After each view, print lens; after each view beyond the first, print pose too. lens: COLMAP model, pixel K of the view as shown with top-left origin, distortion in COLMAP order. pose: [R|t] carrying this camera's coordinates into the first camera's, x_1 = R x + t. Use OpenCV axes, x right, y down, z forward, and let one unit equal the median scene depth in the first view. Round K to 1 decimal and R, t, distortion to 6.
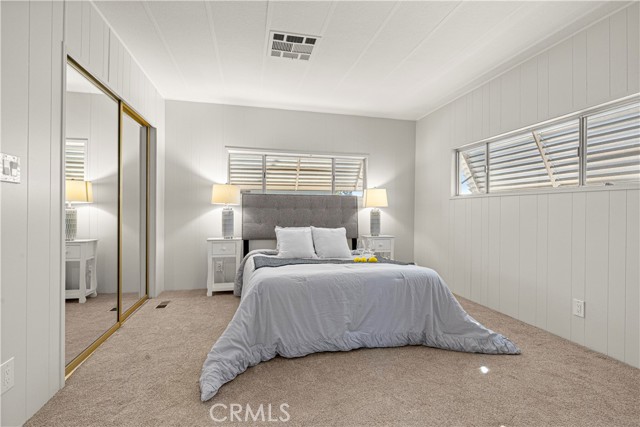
lens RADIAL K [[303.7, 0, 319.2], [0, 303.7, 212.7], [0, 0, 1]] dist [-0.007015, 0.004117]
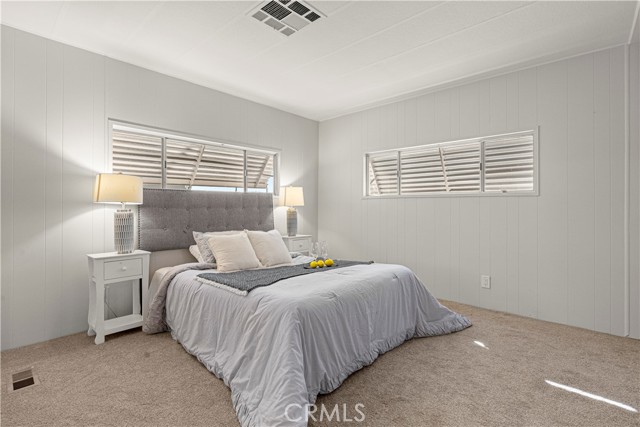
lens RADIAL K [[303.7, 0, 319.5], [0, 303.7, 208.2], [0, 0, 1]] dist [-0.007015, 0.004117]
pose [[0.828242, -0.010219, 0.560278, -0.318254], [0.008762, 0.999948, 0.005285, -0.017438], [-0.560303, 0.000532, 0.828288, 0.178073]]
